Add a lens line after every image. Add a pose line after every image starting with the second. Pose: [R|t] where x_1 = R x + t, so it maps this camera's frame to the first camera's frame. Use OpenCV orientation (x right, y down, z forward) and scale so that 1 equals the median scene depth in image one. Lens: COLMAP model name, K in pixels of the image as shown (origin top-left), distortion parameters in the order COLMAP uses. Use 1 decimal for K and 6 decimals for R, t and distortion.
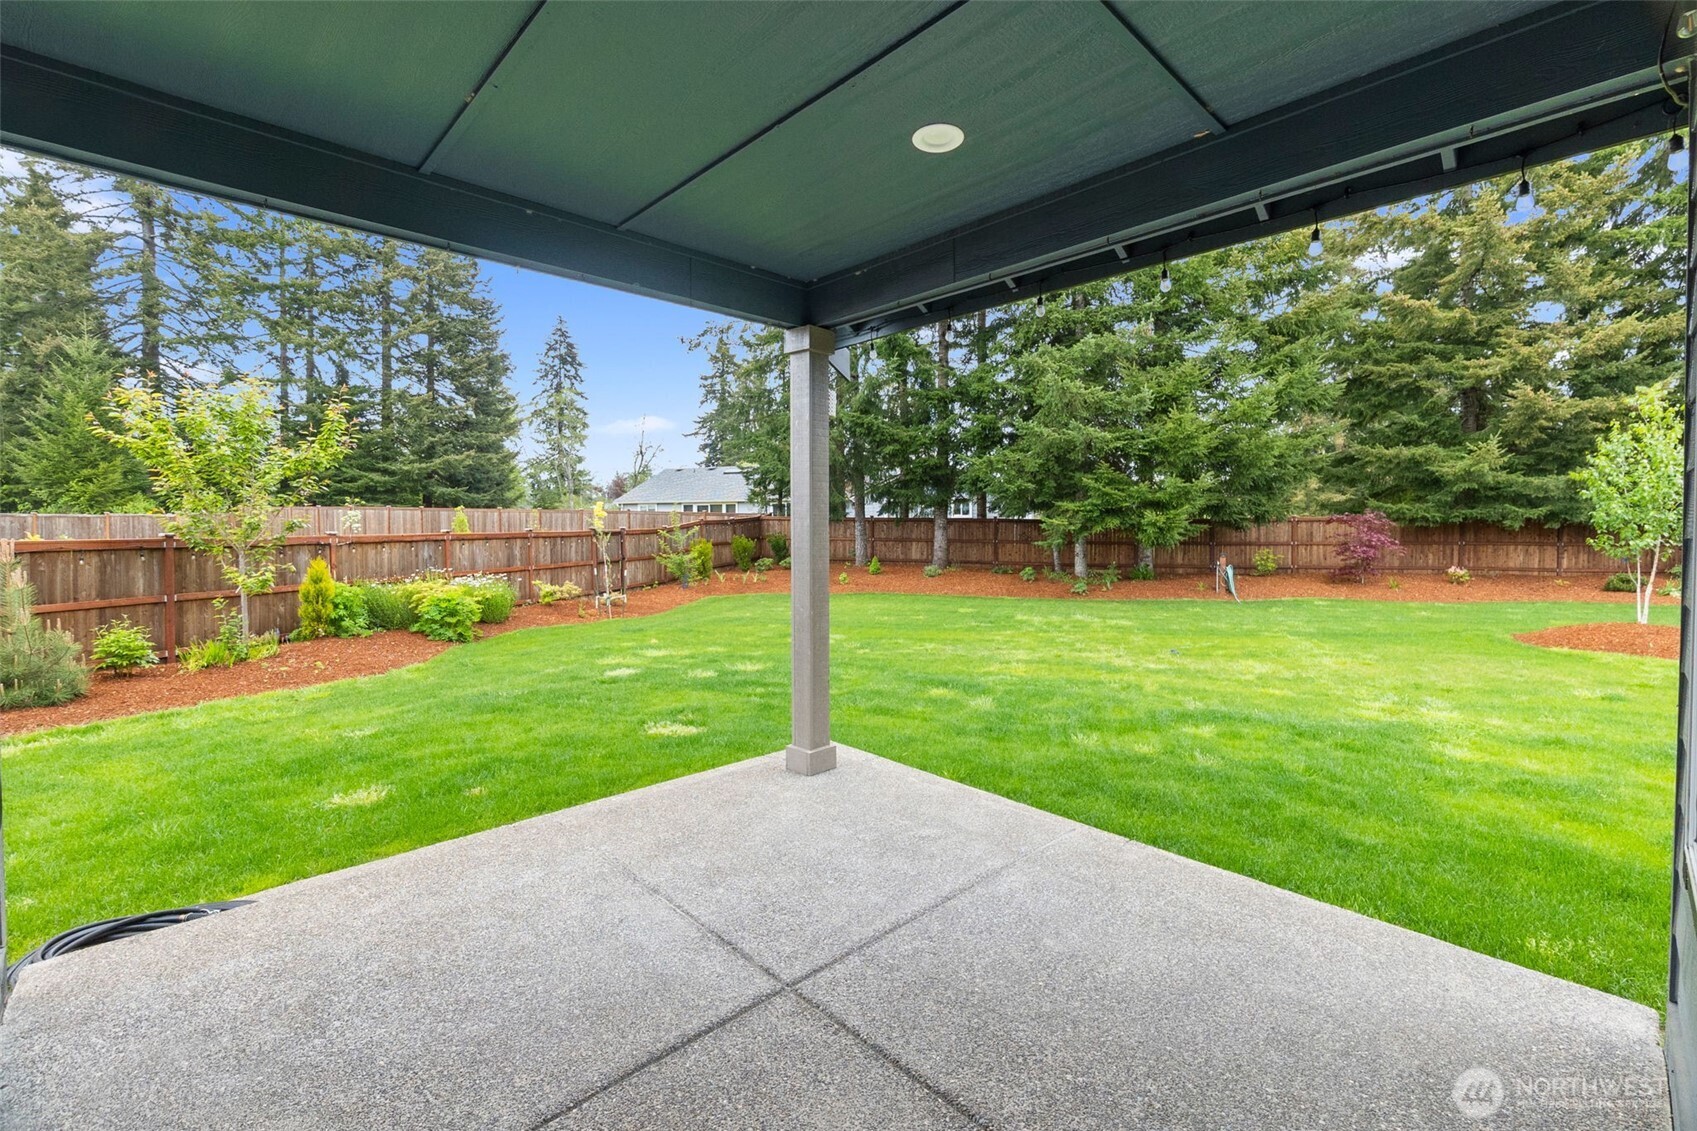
lens RADIAL K [[769.2, 0, 848.5], [0, 769.2, 565.5], [0, 0, 1]] dist [-0.001168, -0.000171]
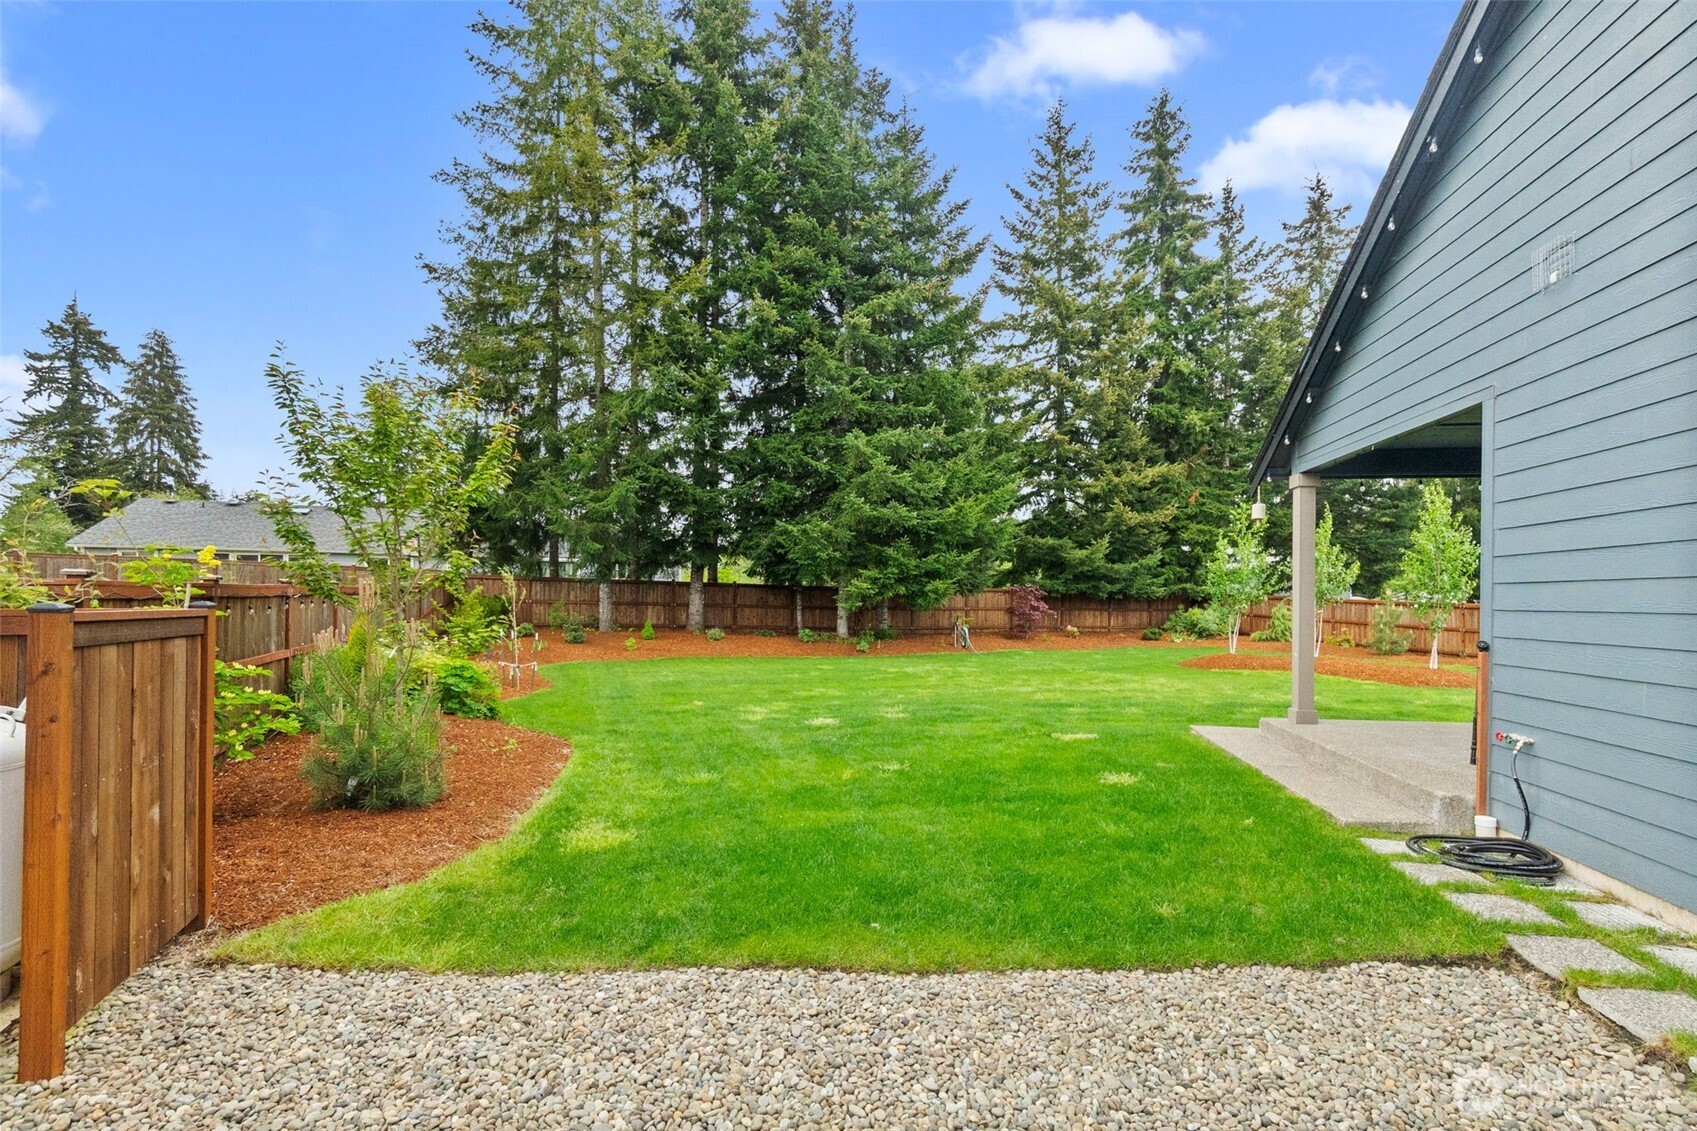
lens RADIAL K [[872.2, 0, 852.7], [0, 872.2, 597.0], [0, 0, 1]] dist [-0.004177, -0.000724]
pose [[0.770948, 0.014703, 0.636729, -0.424241], [0.017339, 0.998878, -0.044060, 0.010105], [-0.636662, 0.045008, 0.769828, 0.022244]]
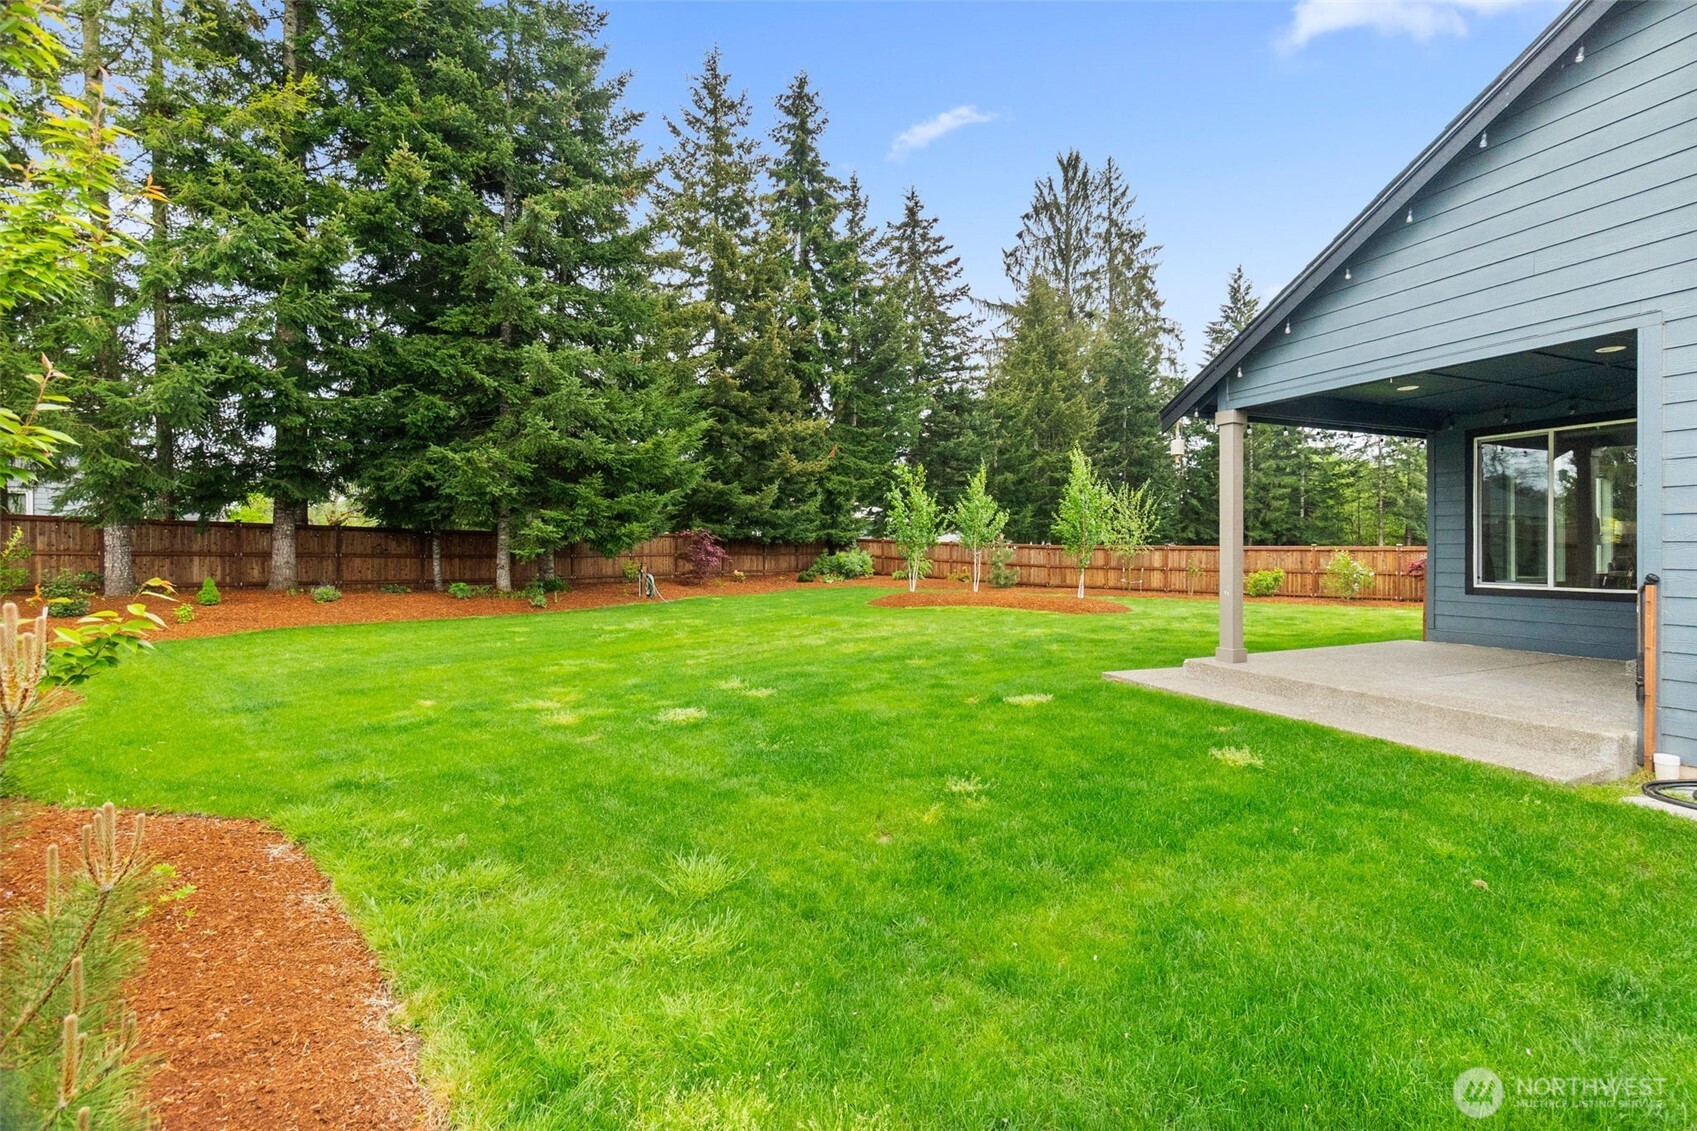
lens RADIAL K [[778.6, 0, 891.4], [0, 778.6, 547.2], [0, 0, 1]] dist [-0.003221, -0.000219]
pose [[0.300788, 0.007157, 0.953664, -0.393805], [0.044309, 0.998787, -0.021471, 0.002121], [-0.952661, 0.048714, 0.300106, 0.238875]]
